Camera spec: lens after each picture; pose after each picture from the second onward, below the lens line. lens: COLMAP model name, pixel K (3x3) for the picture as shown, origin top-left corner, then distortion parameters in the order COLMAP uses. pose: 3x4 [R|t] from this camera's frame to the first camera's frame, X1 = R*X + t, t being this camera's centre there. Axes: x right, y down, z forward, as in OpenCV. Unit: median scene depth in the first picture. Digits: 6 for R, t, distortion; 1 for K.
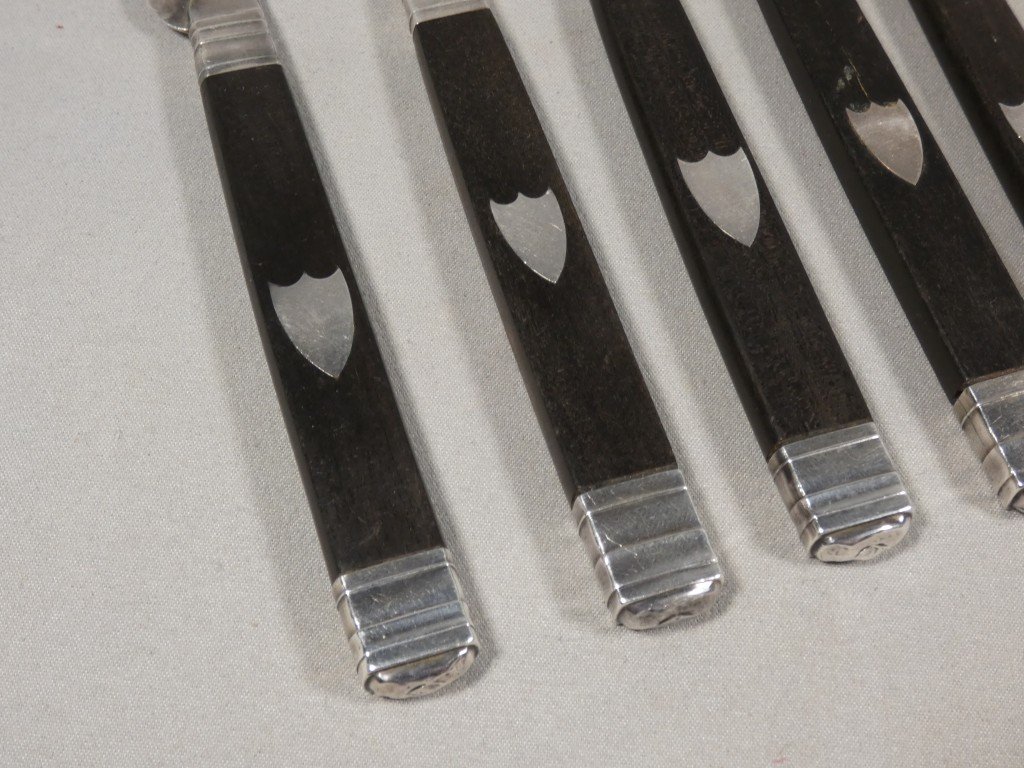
lens RADIAL K [[1383.9, 0, 512.0], [0, 1383.9, 384.0], [0, 0, 1]] dist [0.006336, 0.005486]
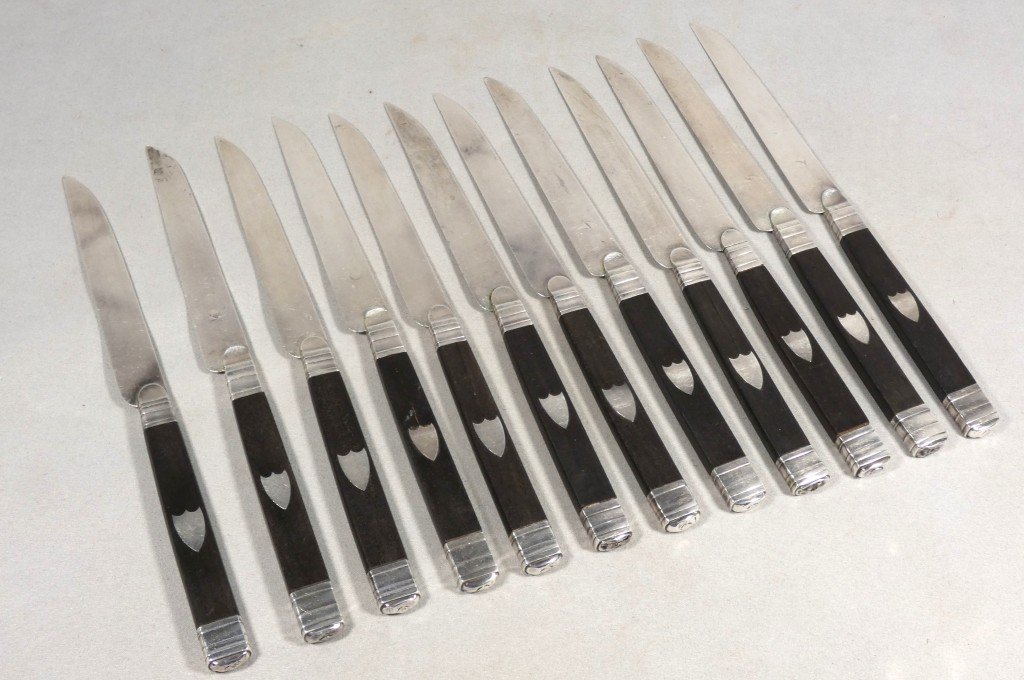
lens RADIAL K [[1448.0, 0, 512.0], [0, 1448.0, 340.0], [0, 0, 1]] dist [0.043009, -0.030514]
pose [[0.998695, -0.038295, 0.033789, 0.387583], [0.041369, 0.994563, -0.095563, -0.115663], [-0.029946, 0.096836, 0.994850, -1.785031]]
